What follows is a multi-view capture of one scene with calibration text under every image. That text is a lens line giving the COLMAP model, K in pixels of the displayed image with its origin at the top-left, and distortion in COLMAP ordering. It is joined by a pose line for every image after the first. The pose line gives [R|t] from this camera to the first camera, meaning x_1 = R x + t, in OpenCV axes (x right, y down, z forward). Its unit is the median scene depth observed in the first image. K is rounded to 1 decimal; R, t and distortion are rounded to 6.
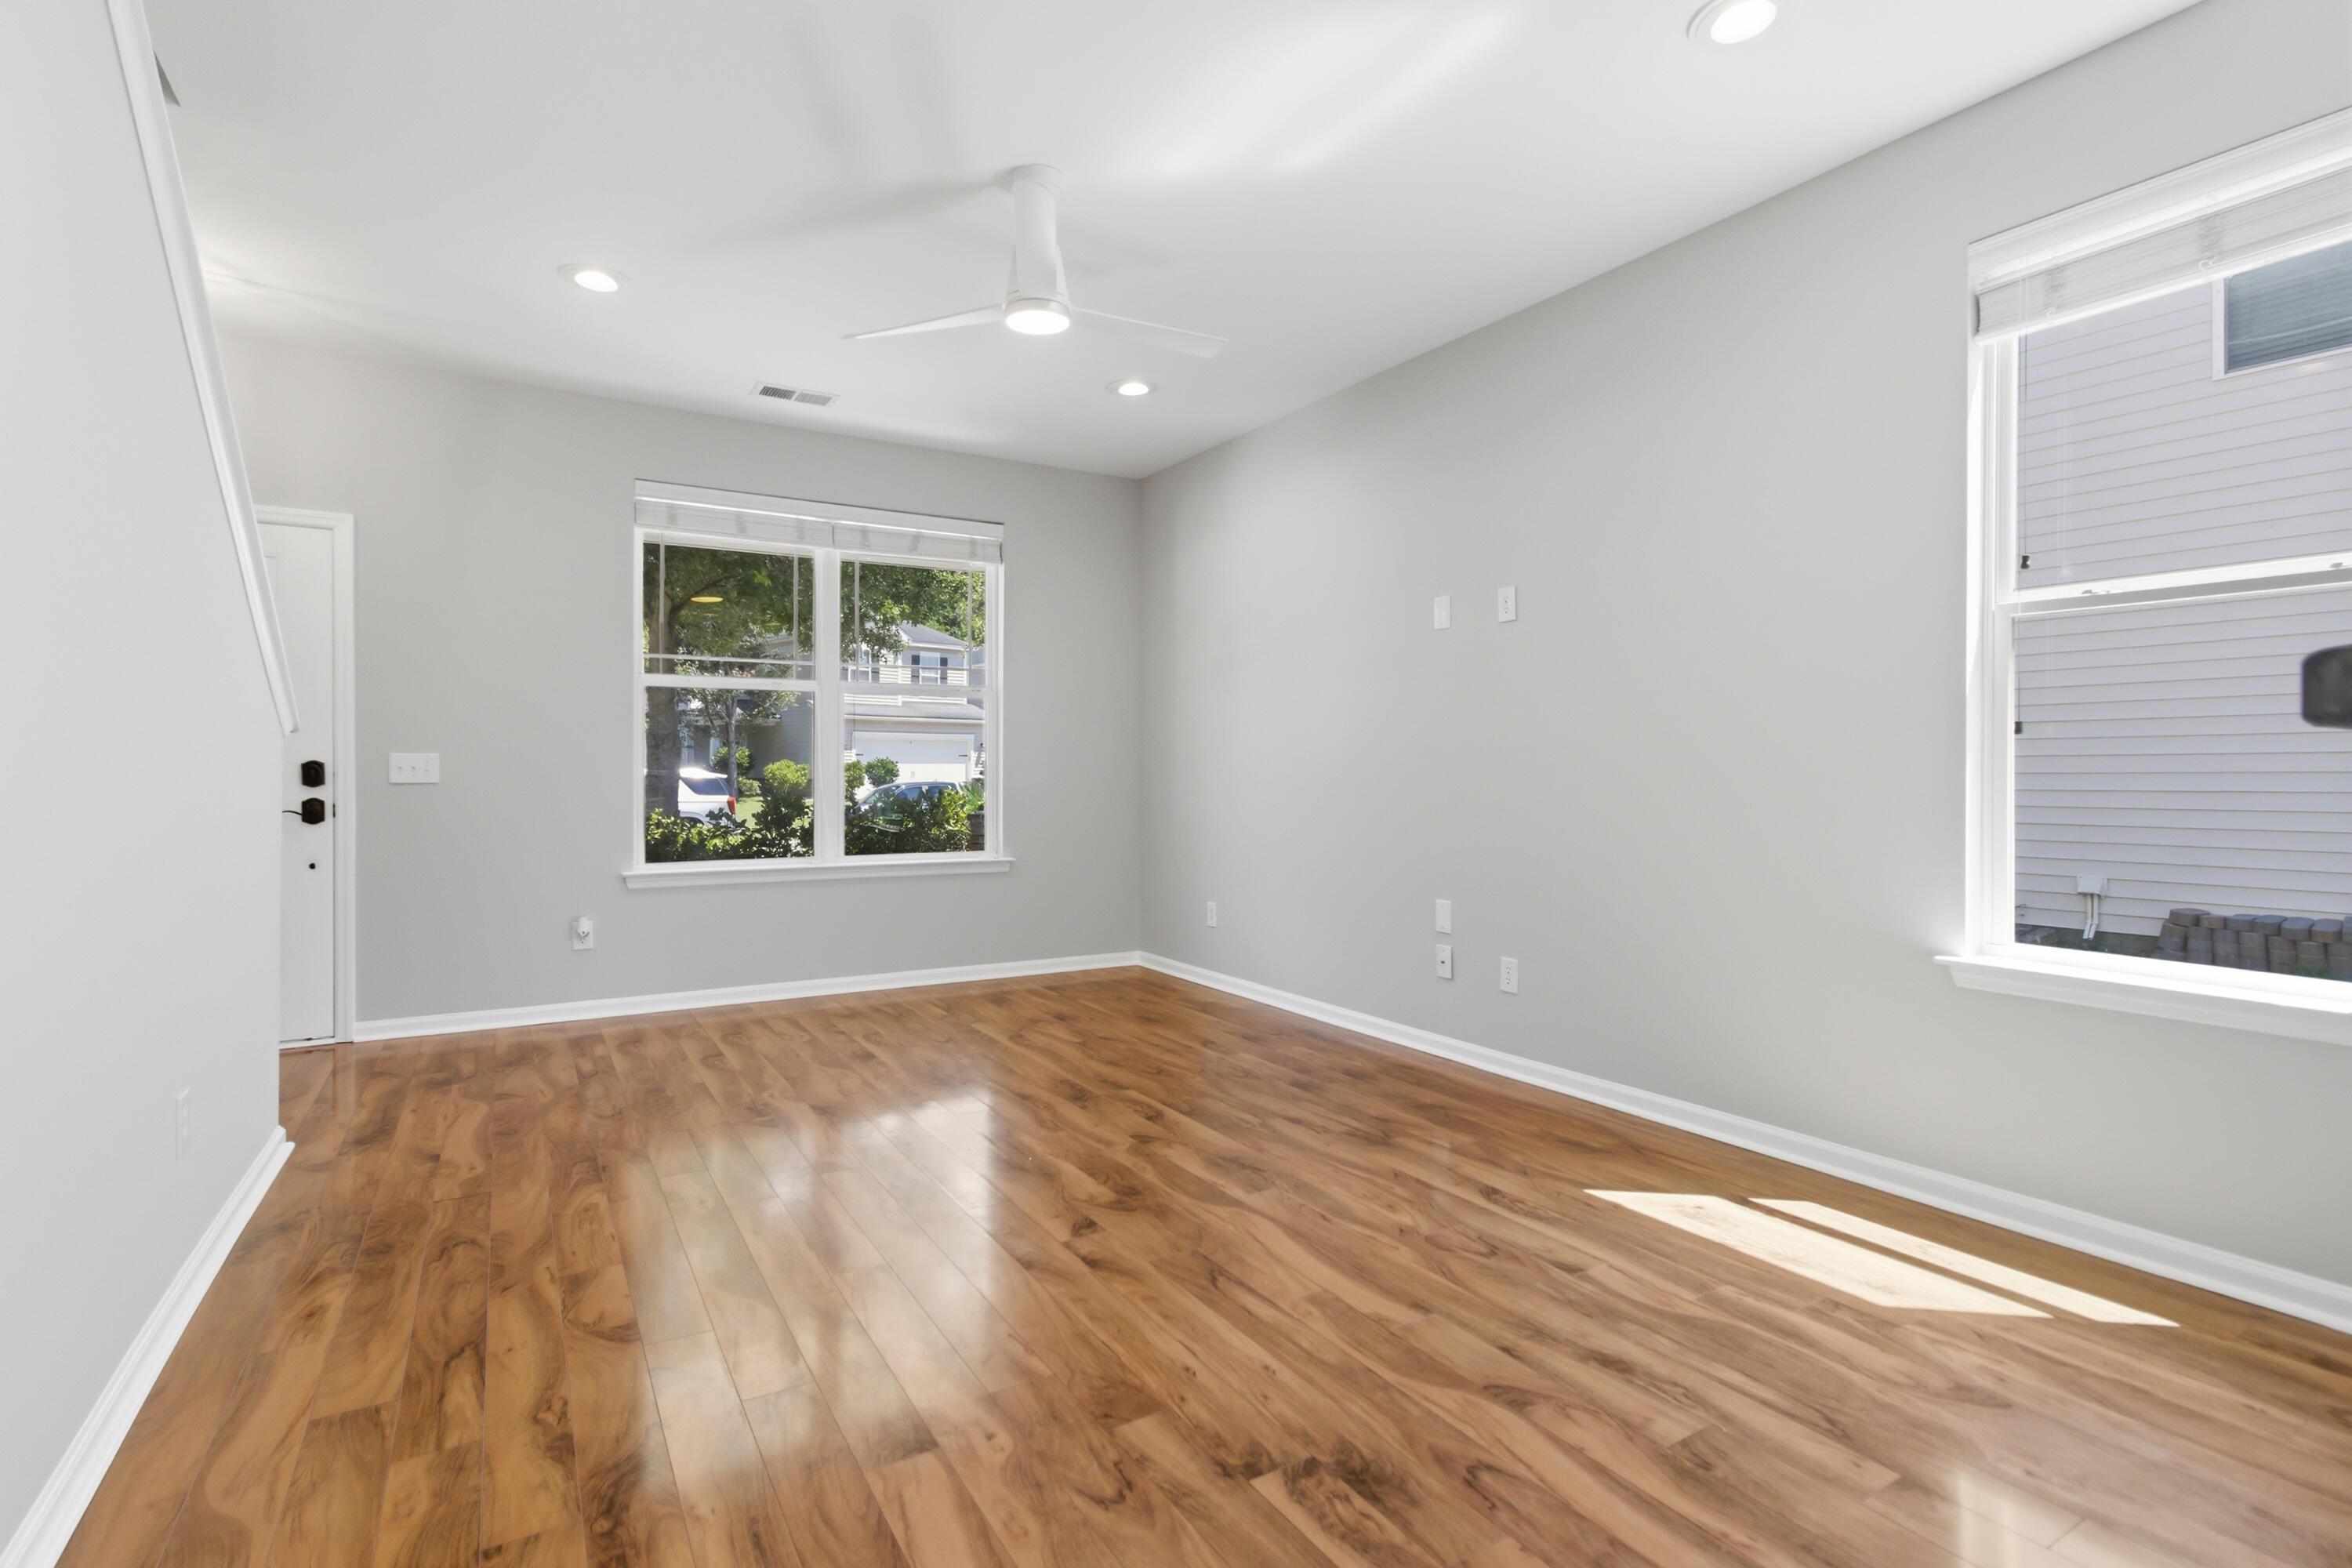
lens RADIAL K [[1108.0, 0, 1181.4], [0, 1108.0, 777.7], [0, 0, 1]] dist [-0.043553, 0.026920]
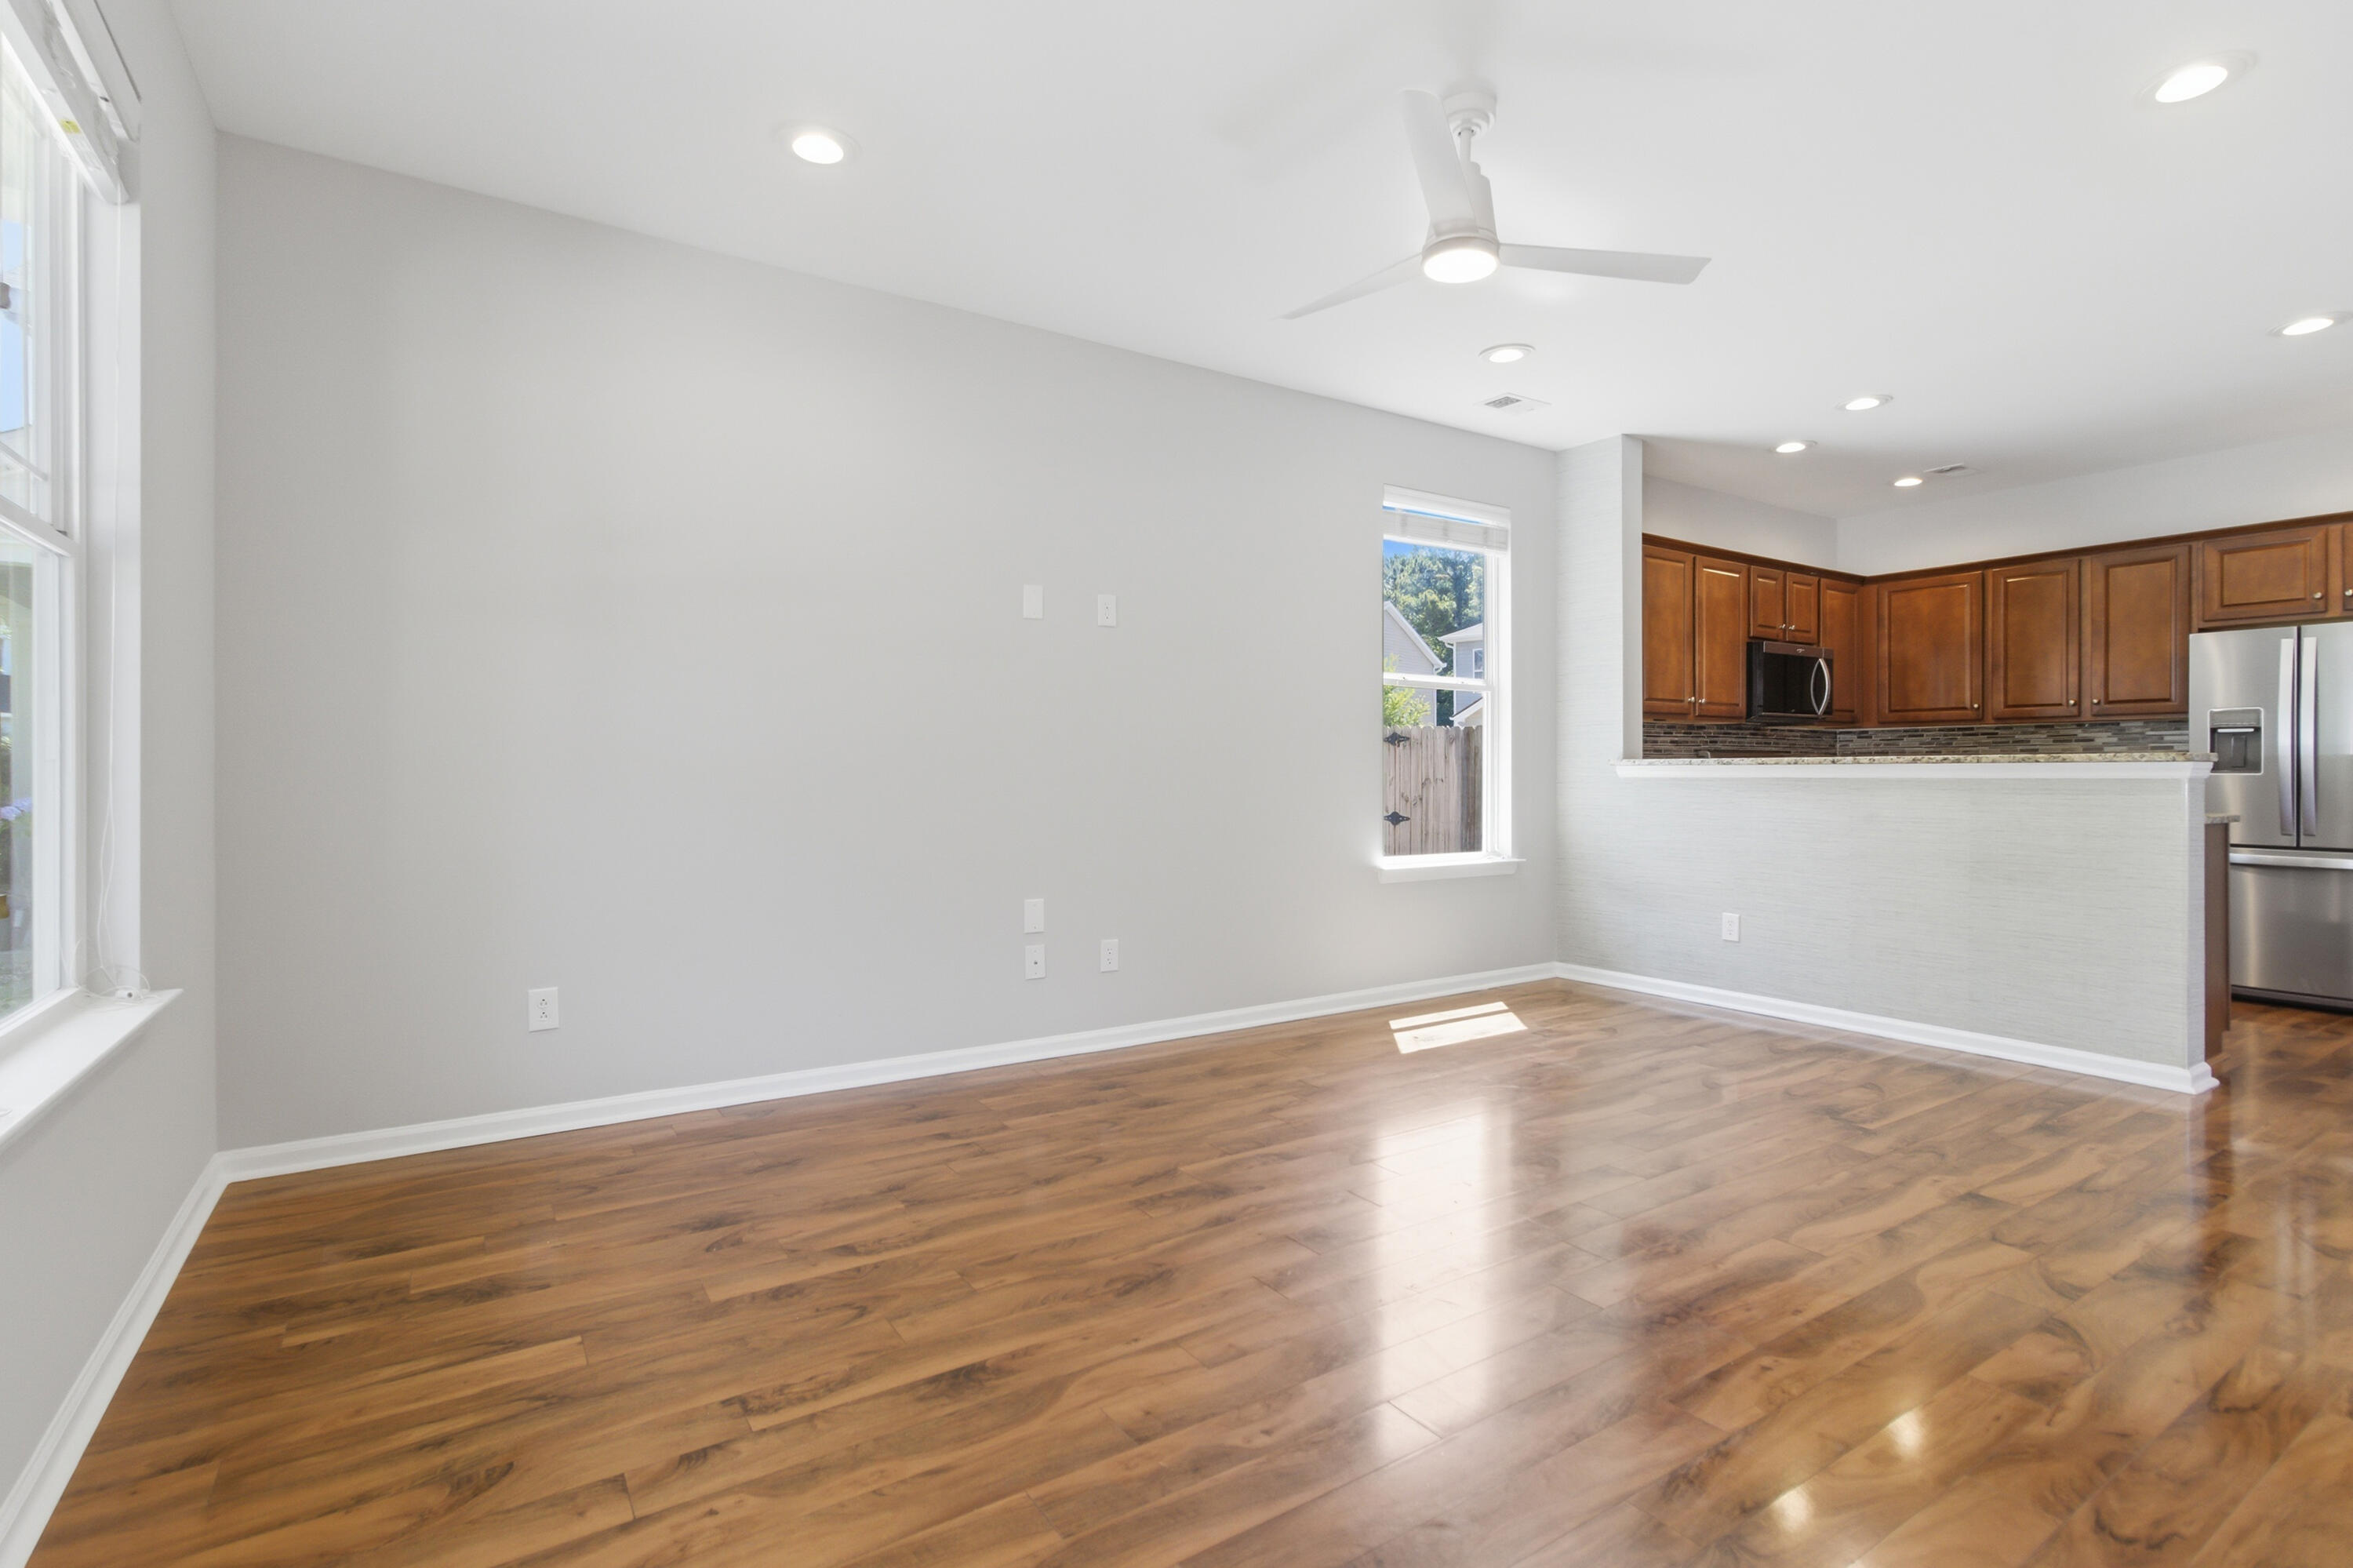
lens RADIAL K [[1117.0, 0, 1159.1], [0, 1117.0, 781.8], [0, 0, 1]] dist [-0.004013, 0.001416]
pose [[-0.021971, -0.012094, 0.999685, -0.946996], [0.006397, 0.999905, 0.012237, -0.004926], [-0.999738, 0.006664, -0.021891, 1.156955]]
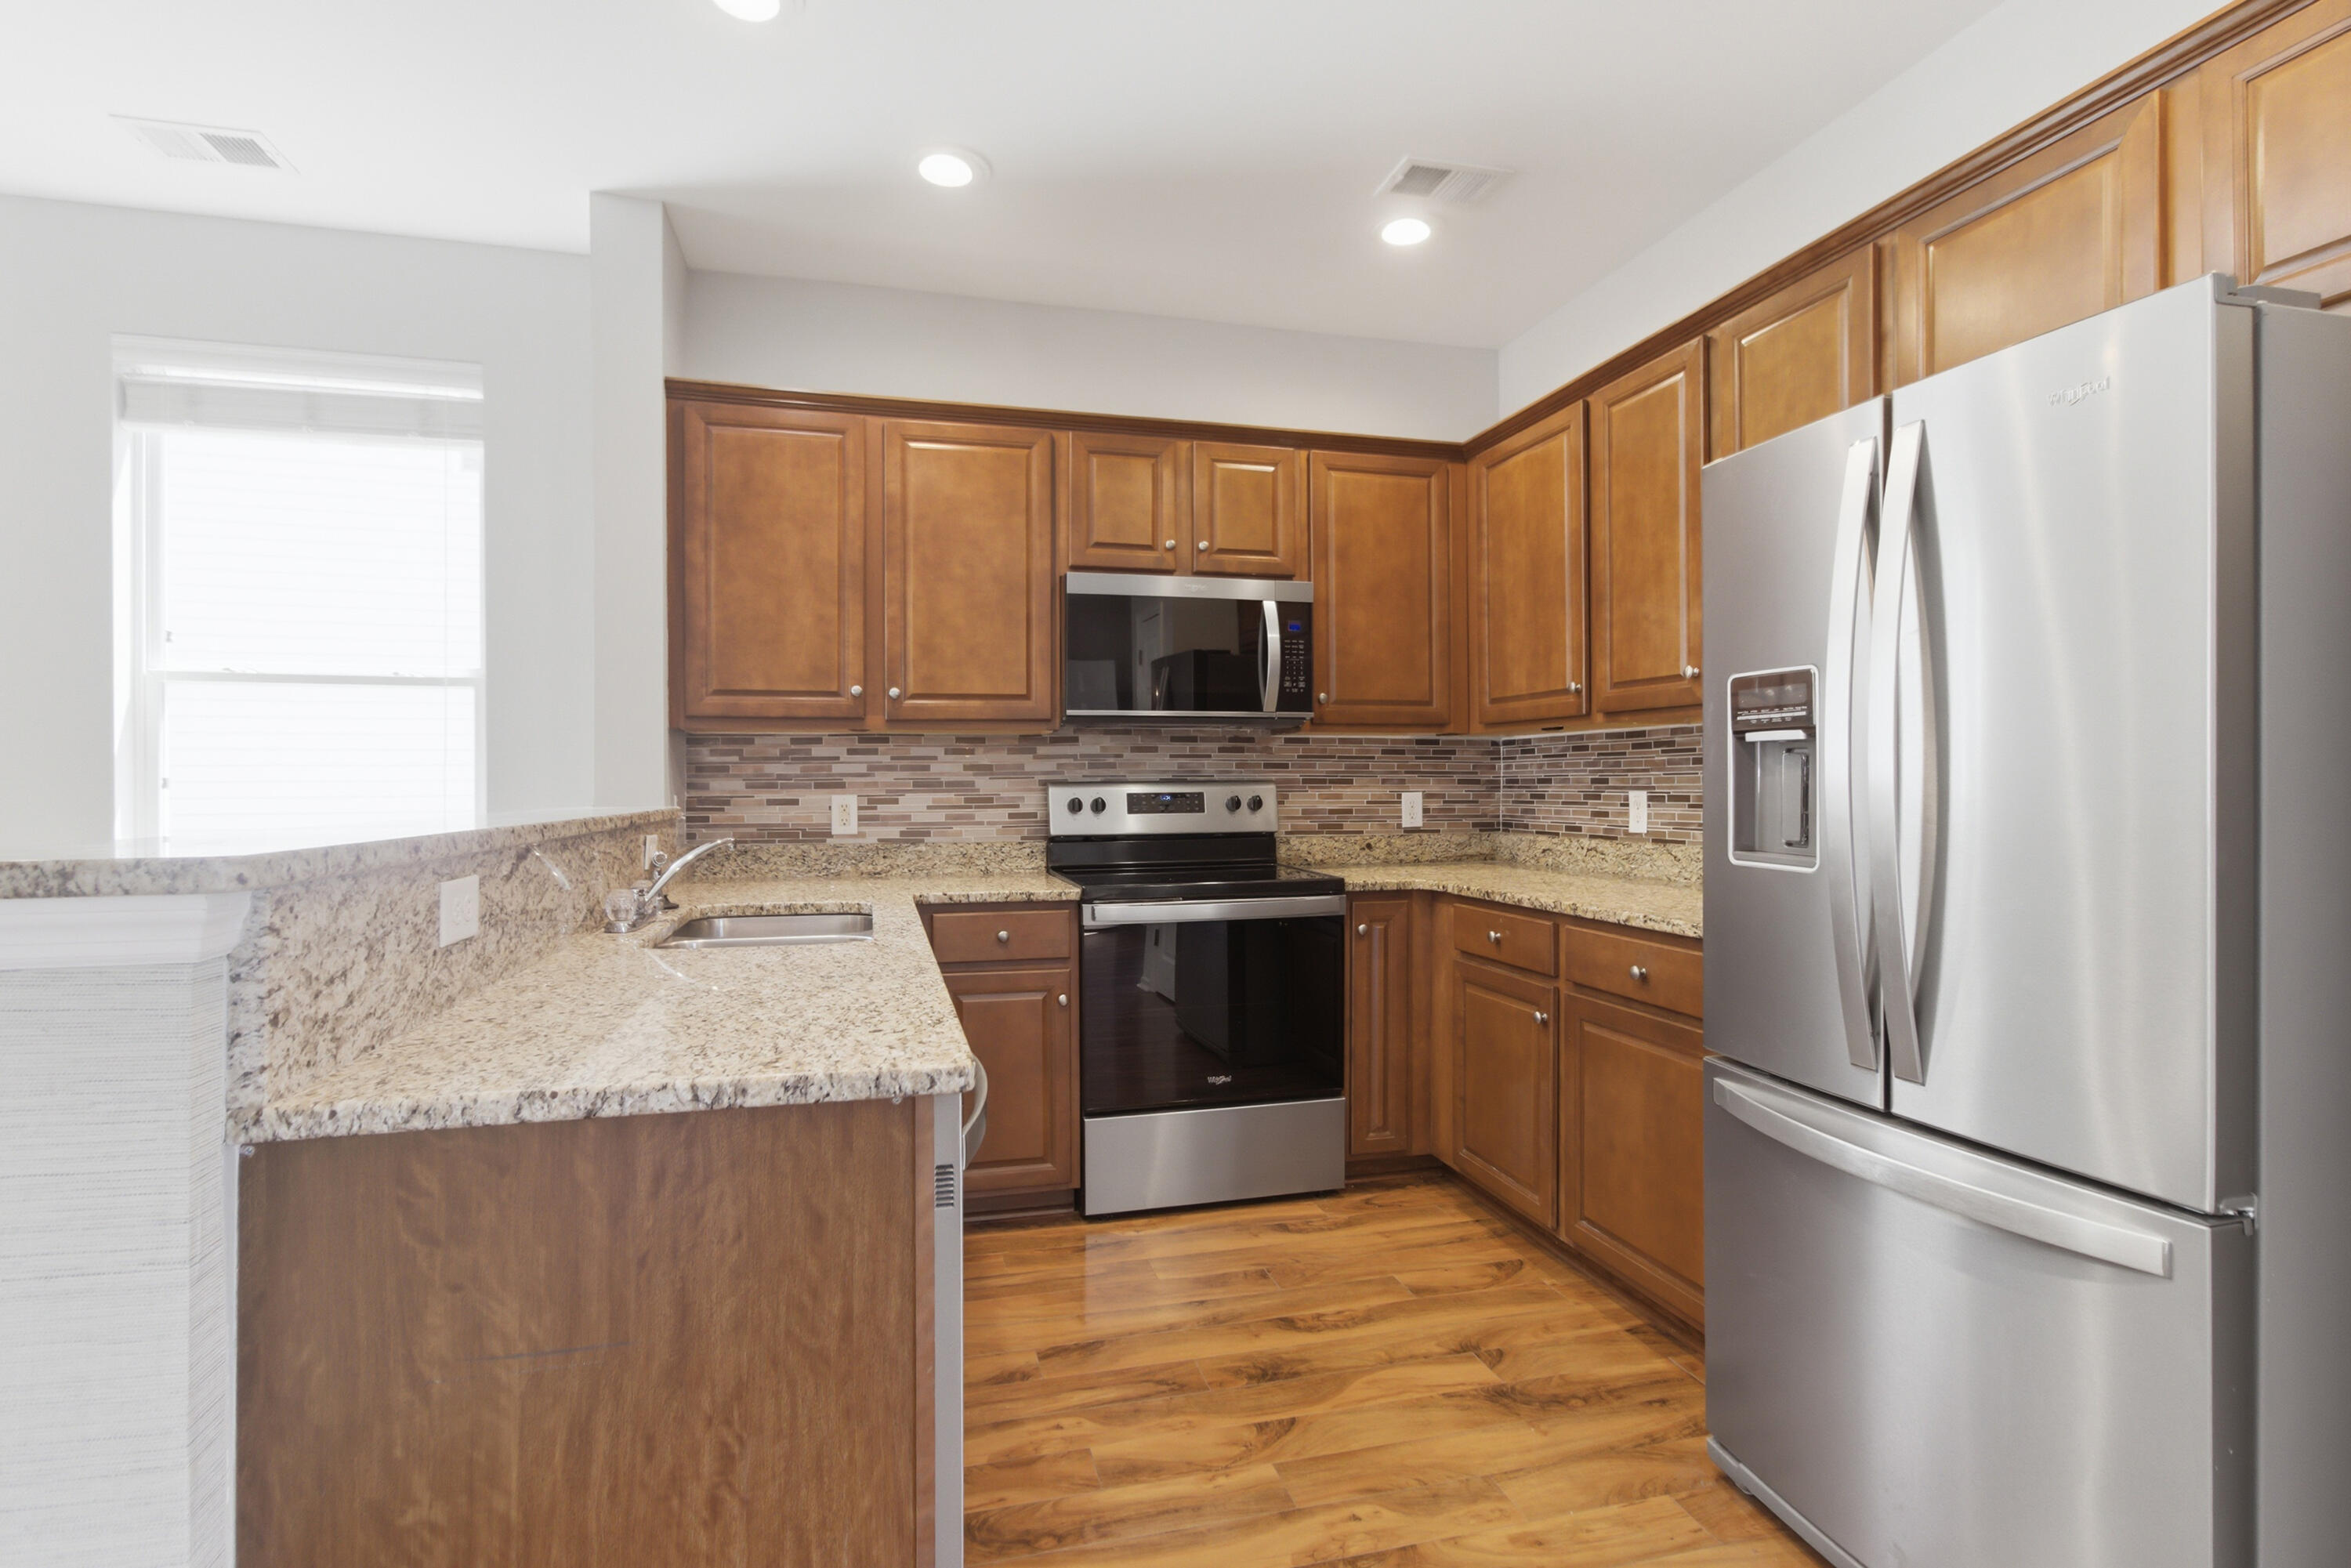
lens RADIAL K [[1116.0, 0, 1158.2], [0, 1116.0, 781.8], [0, 0, 1]] dist [-0.004013, 0.001416]
pose [[0.293387, -0.003644, 0.955987, -0.023285], [0.009393, 0.999955, 0.000929, -0.028586], [-0.955948, 0.008707, 0.293408, -0.237123]]
